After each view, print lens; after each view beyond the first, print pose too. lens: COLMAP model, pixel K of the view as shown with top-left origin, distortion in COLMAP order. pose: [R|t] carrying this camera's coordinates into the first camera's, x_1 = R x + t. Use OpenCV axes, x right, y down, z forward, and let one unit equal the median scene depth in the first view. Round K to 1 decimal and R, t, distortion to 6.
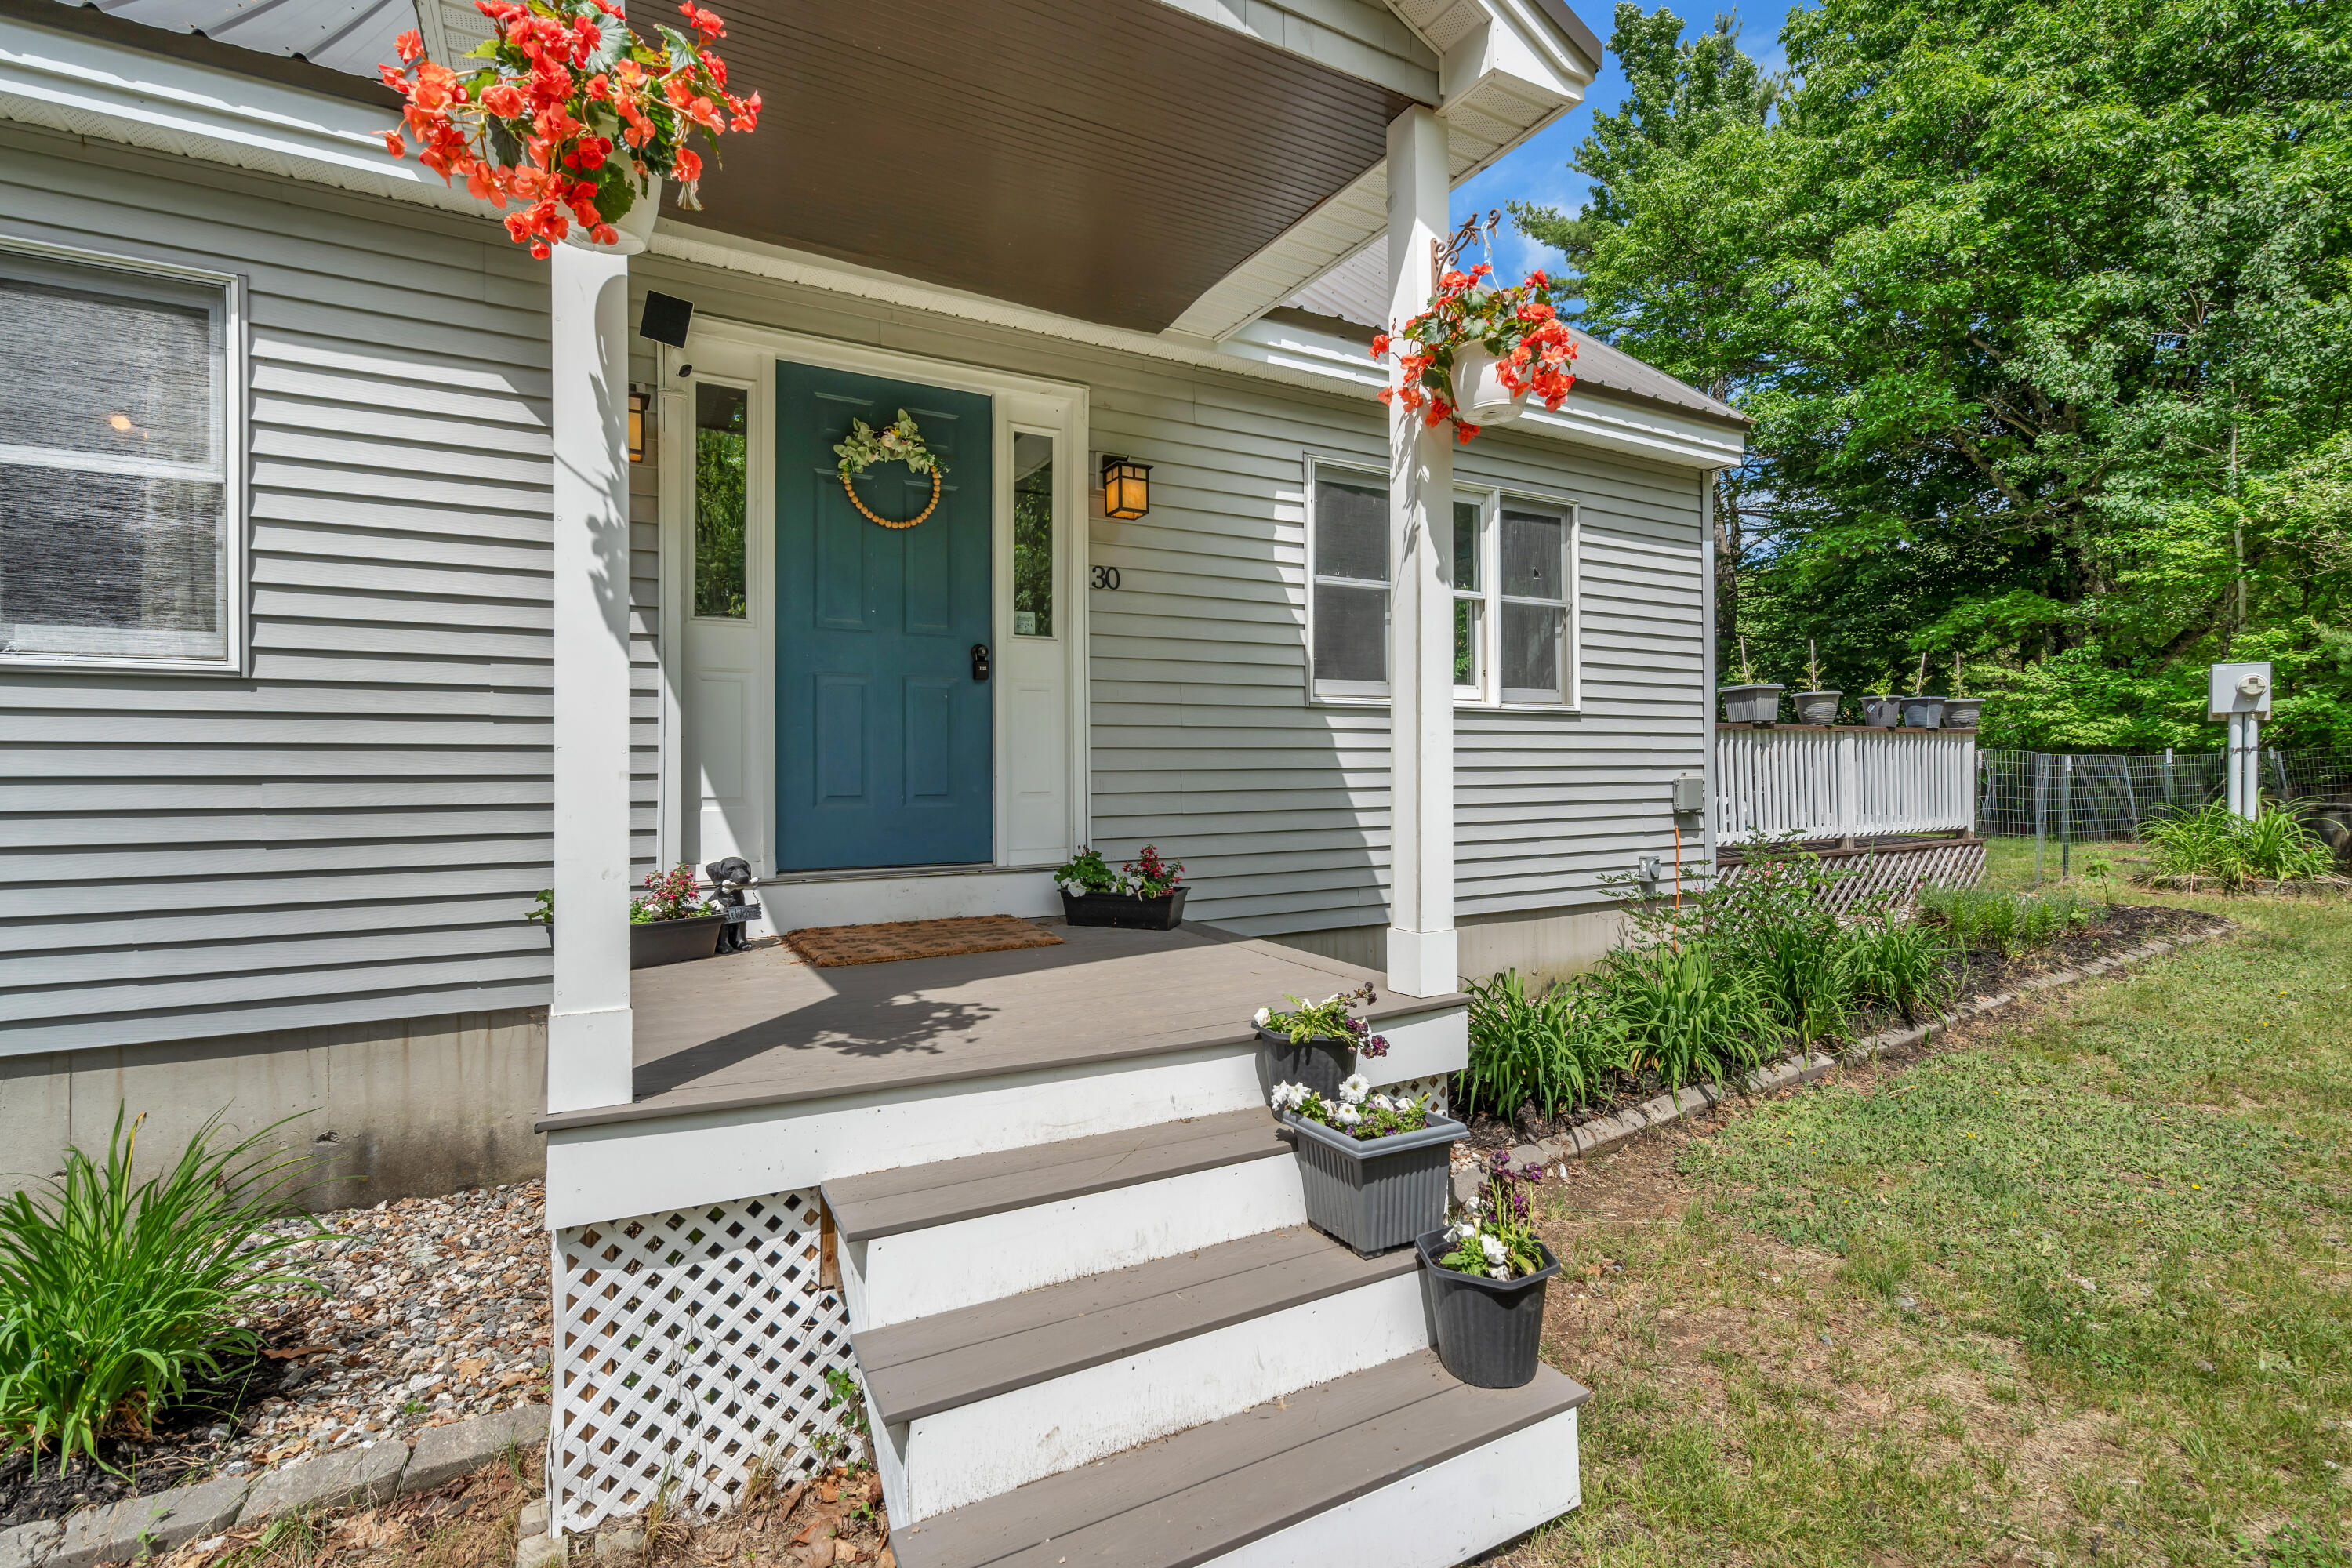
lens RADIAL K [[1055.9, 0, 1182.2], [0, 1055.9, 765.8], [0, 0, 1]] dist [-0.002594, -0.000231]
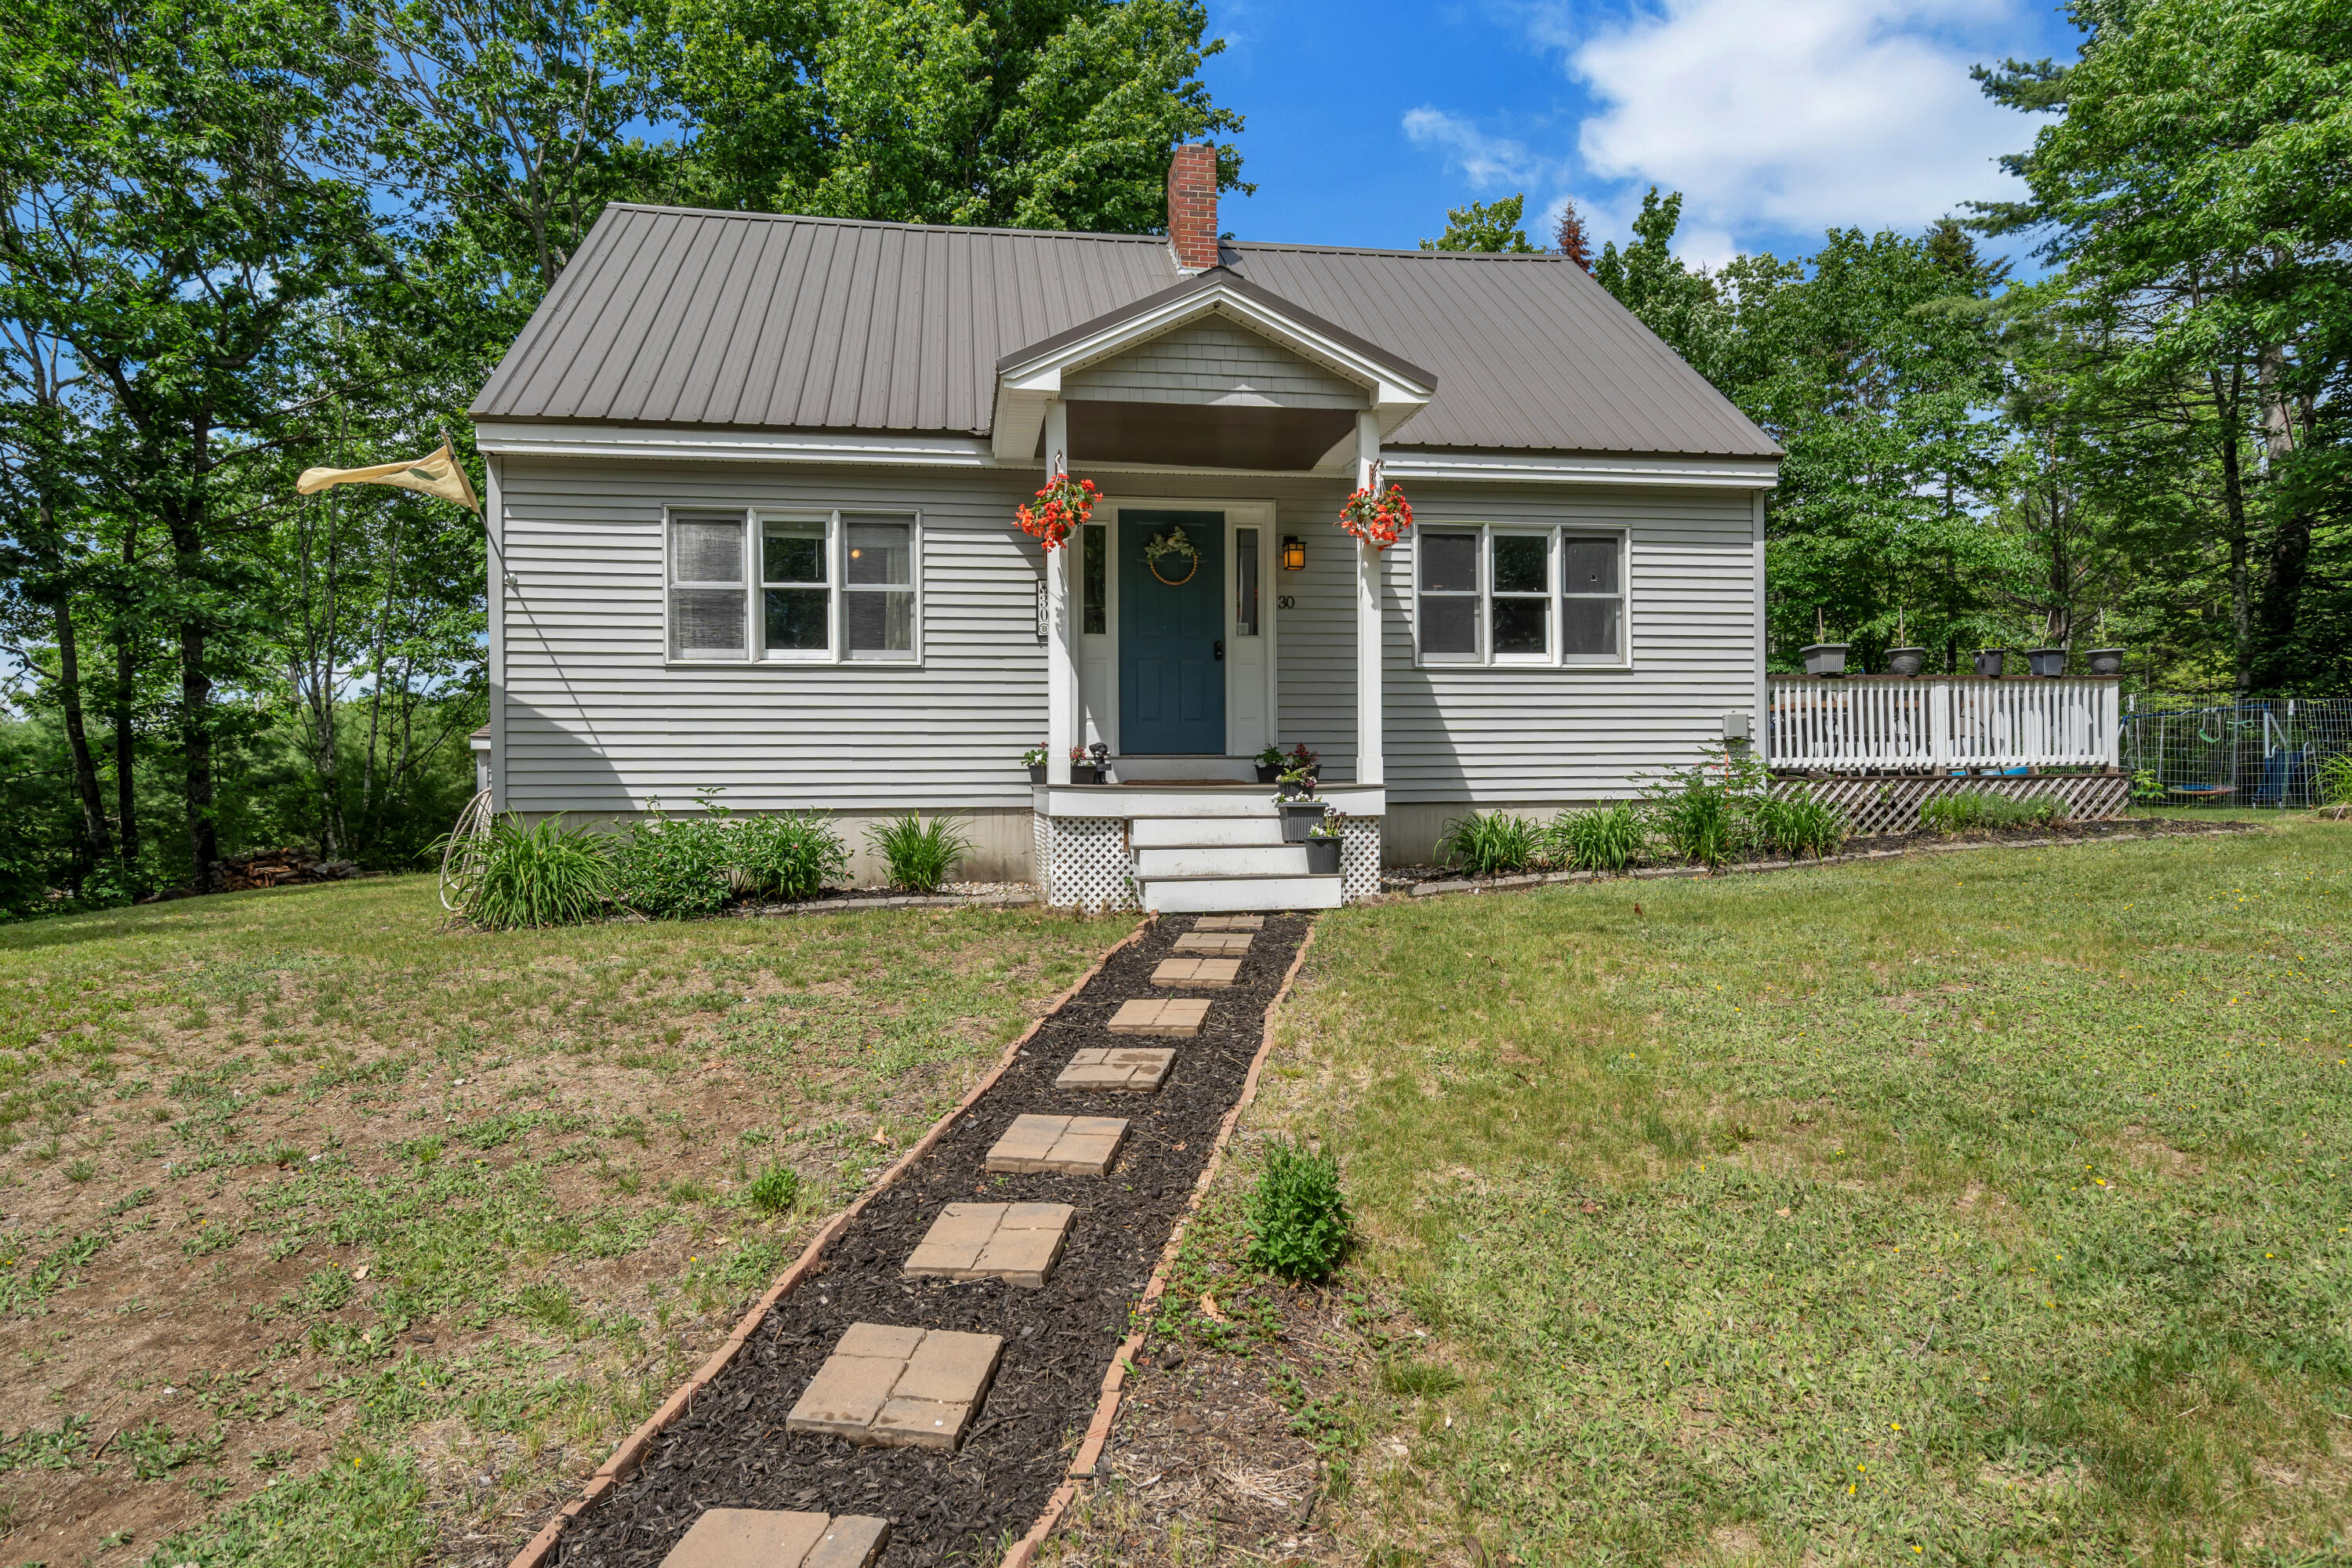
lens RADIAL K [[1351.6, 0, 1176.0], [0, 1351.6, 784.0], [0, 0, 1]] dist [0.003447, 0.000251]
pose [[0.937460, -0.003679, -0.348074, 0.626161], [0.004389, 0.999990, 0.001253, 0.149570], [0.348066, -0.002702, 0.937466, -1.412959]]
